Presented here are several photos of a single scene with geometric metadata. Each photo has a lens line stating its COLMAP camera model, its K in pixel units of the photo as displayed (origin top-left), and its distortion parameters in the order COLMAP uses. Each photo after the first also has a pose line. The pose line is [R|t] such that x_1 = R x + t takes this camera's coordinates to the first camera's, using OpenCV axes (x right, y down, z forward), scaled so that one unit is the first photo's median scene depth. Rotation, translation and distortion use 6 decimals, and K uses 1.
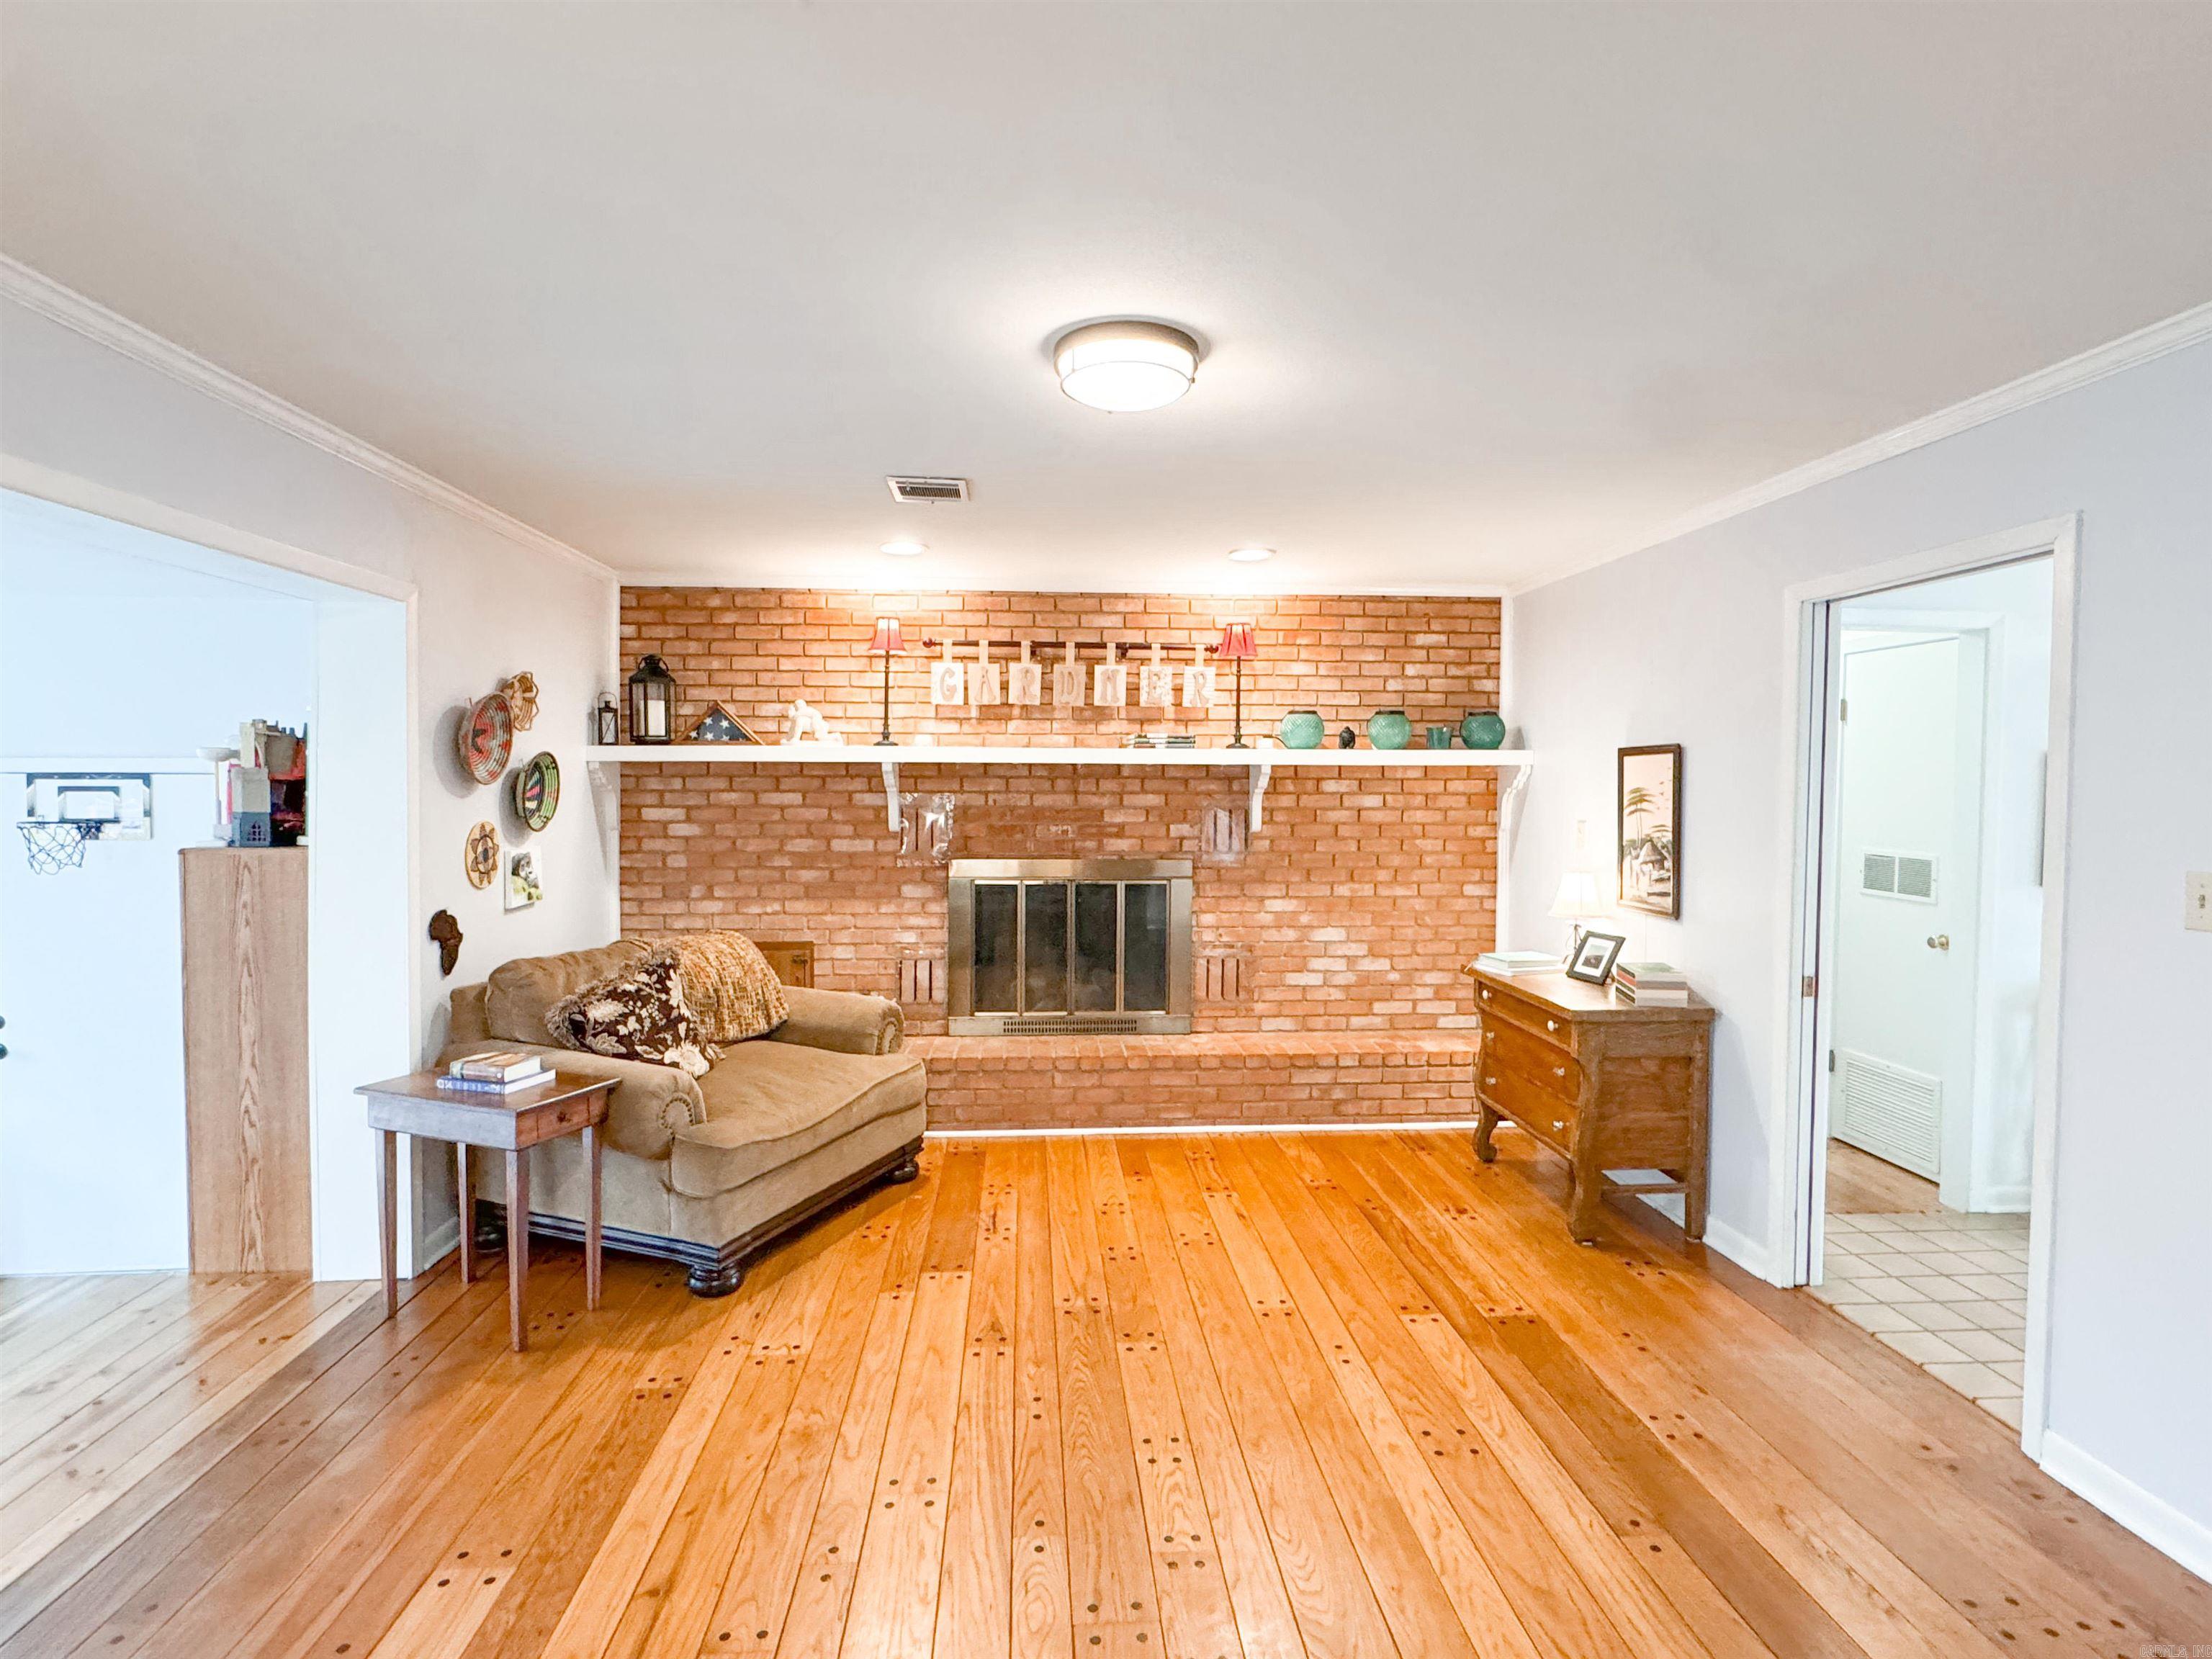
lens RADIAL K [[1120.5, 0, 1107.1], [0, 1120.5, 823.0], [0, 0, 1]] dist [-0.000178, -0.000099]
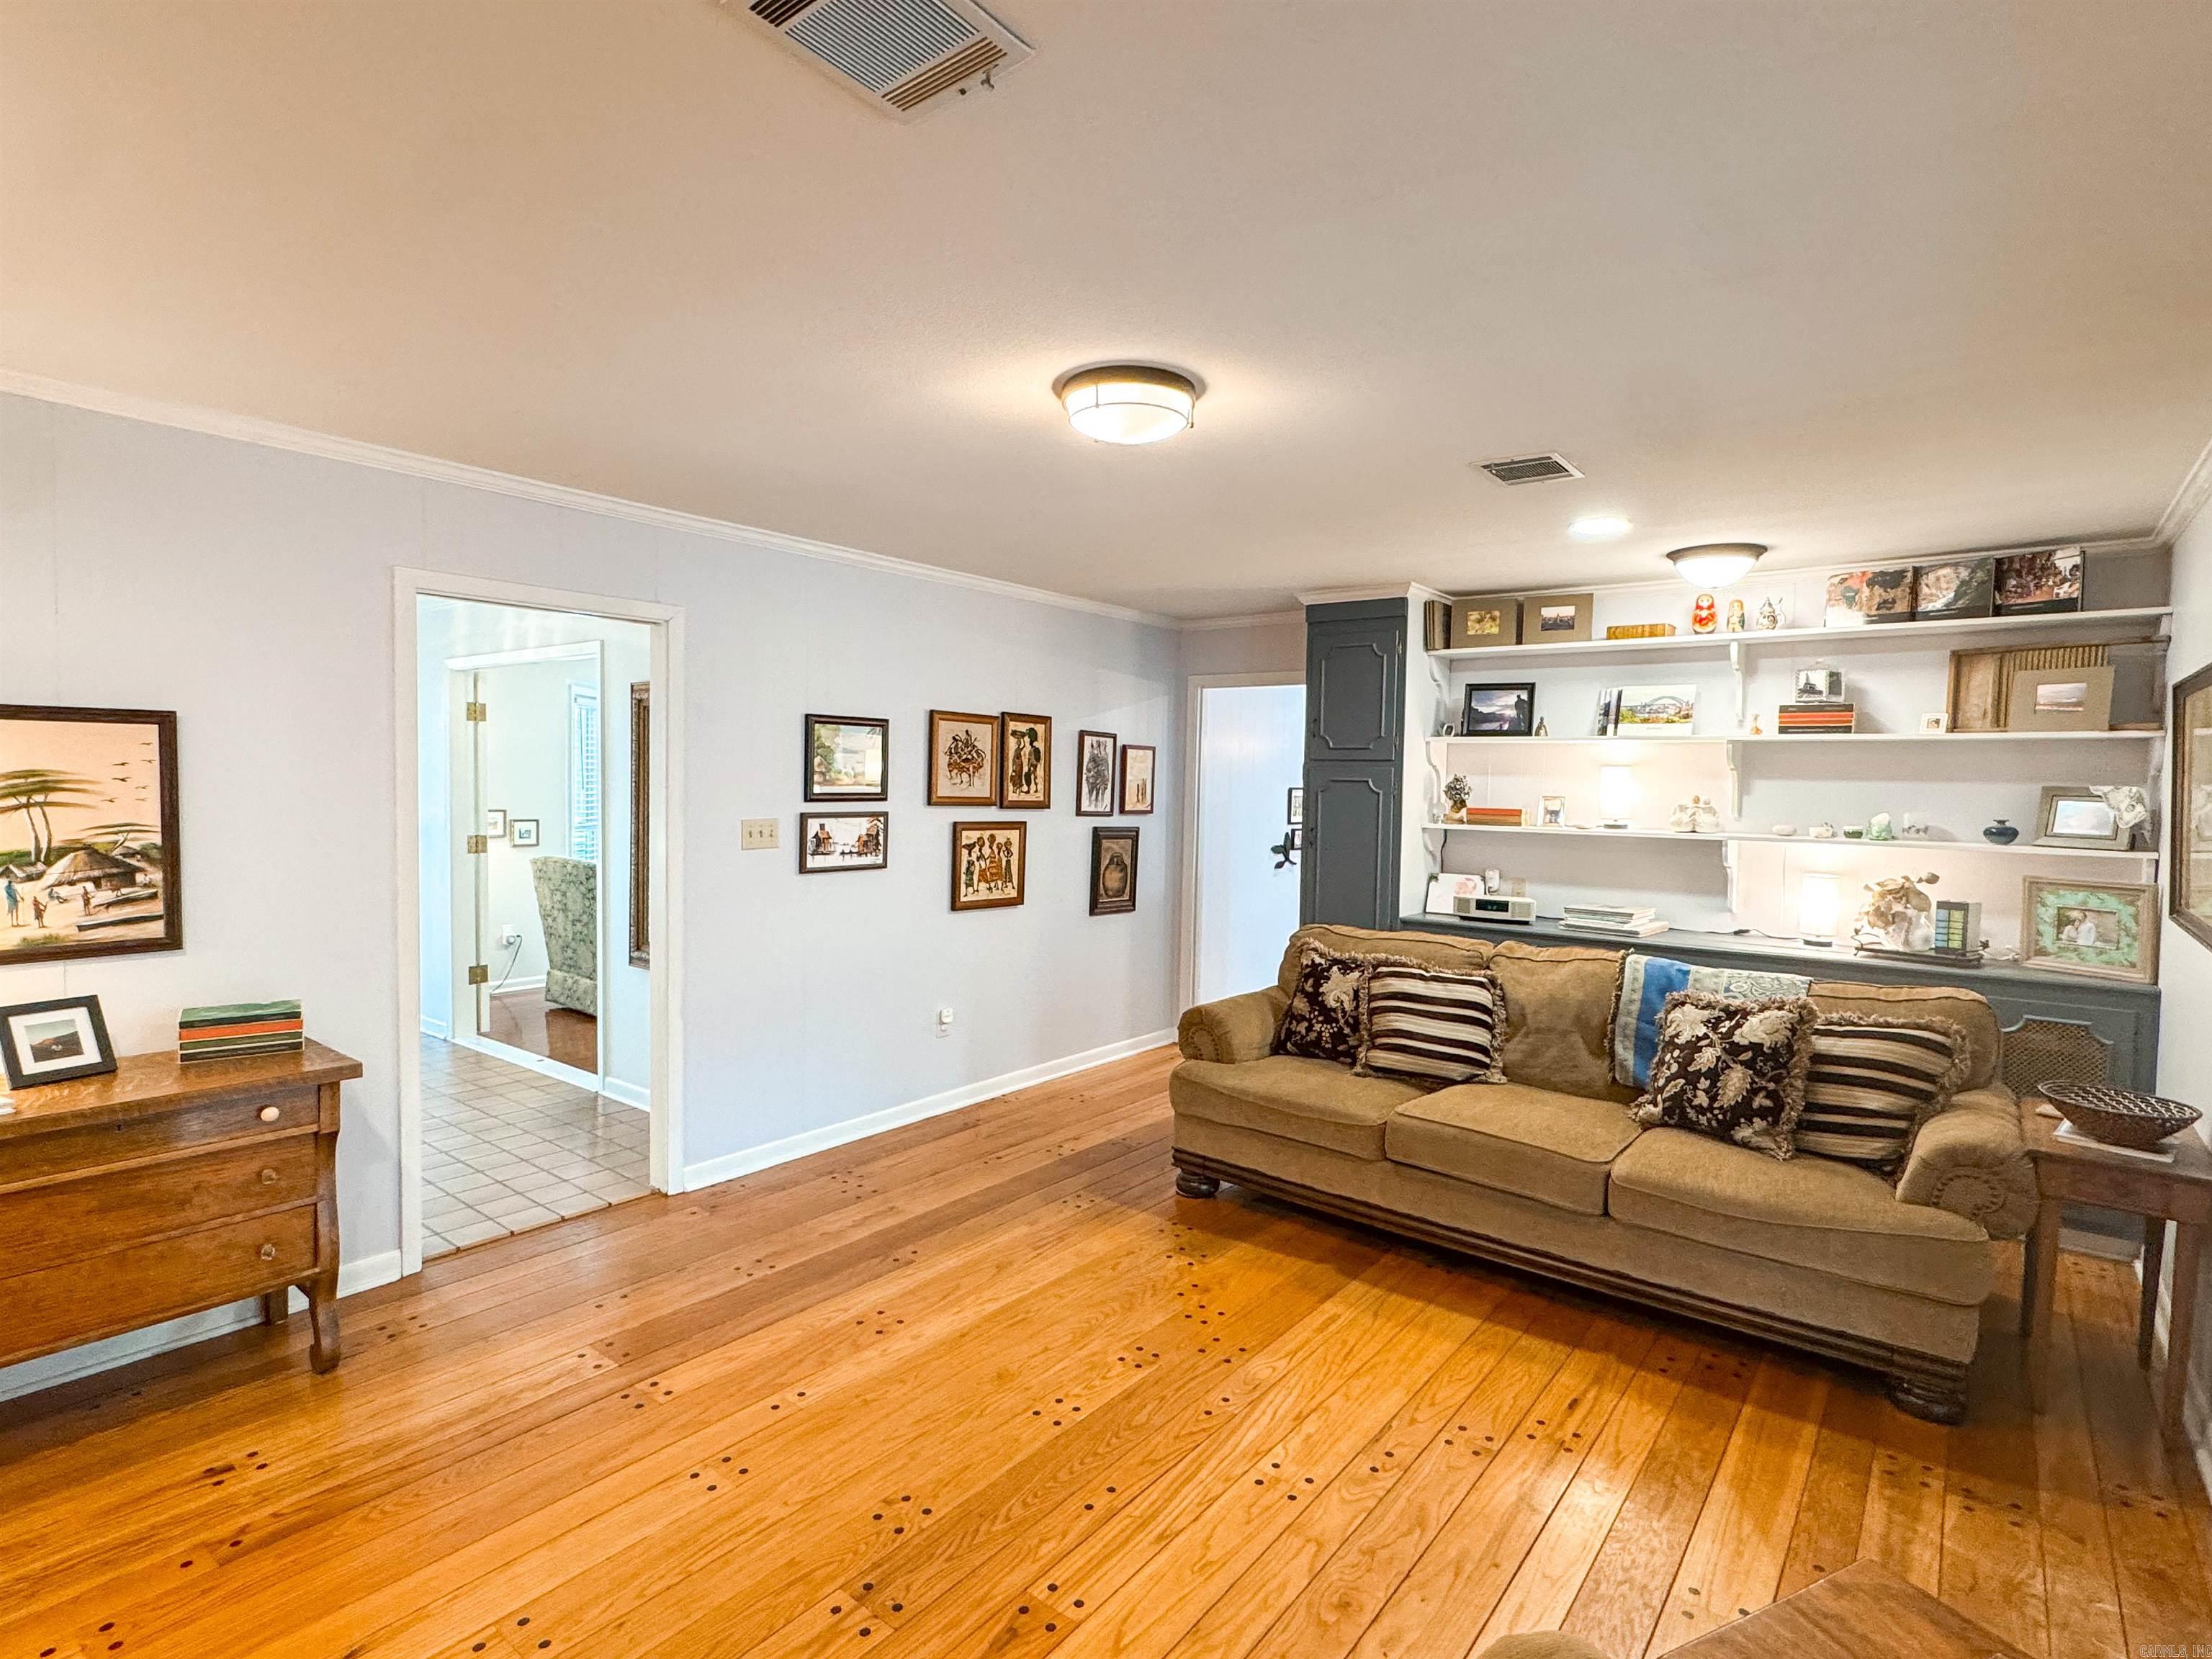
lens RADIAL K [[1120.5, 0, 1100.5], [0, 1120.5, 825.4], [0, 0, 1]] dist [-0.000178, -0.000099]
pose [[-0.736721, -0.047838, 0.674502, -0.399353], [0.001983, 0.997337, 0.072900, -0.043782], [-0.676194, 0.055045, -0.734665, 1.024414]]
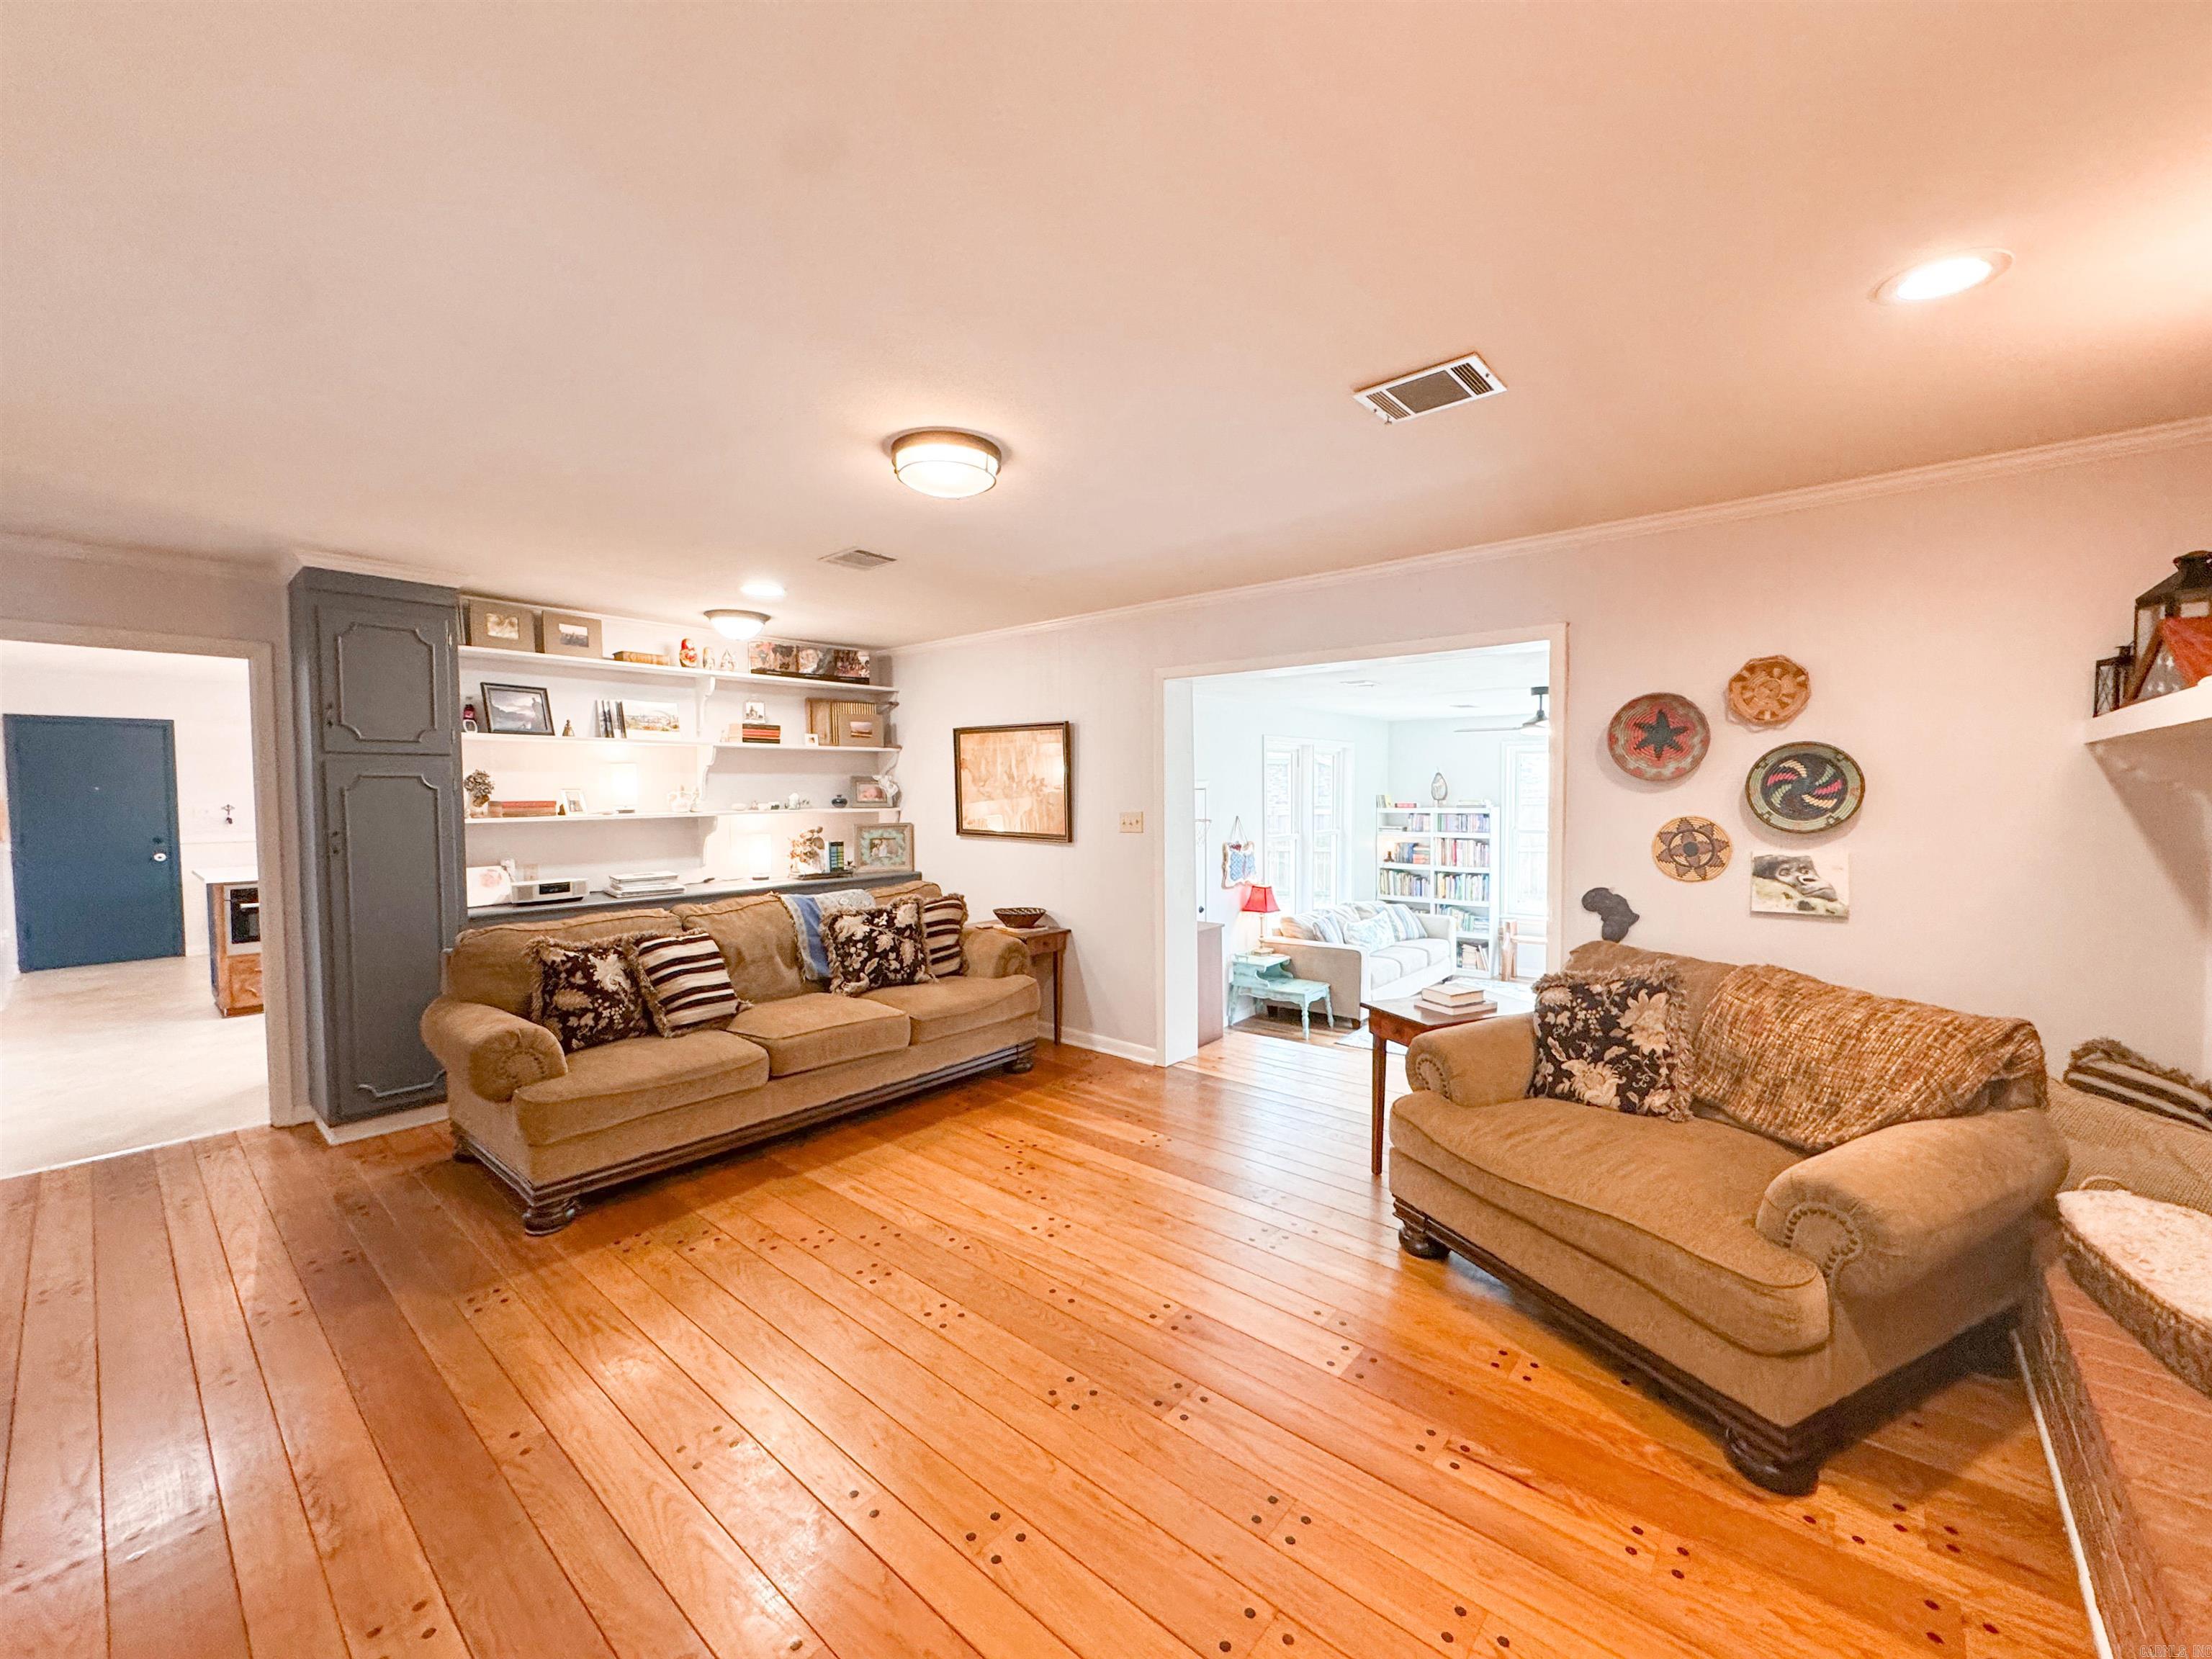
lens RADIAL K [[883.7, 0, 1099.9], [0, 883.7, 828.6], [0, 0, 1]] dist [-0.000003, 0.002306]
pose [[-0.707337, 0.030949, -0.706199, 0.357509], [-0.024827, 0.997337, 0.068575, -0.028793], [0.706440, 0.066039, -0.704685, 1.054843]]
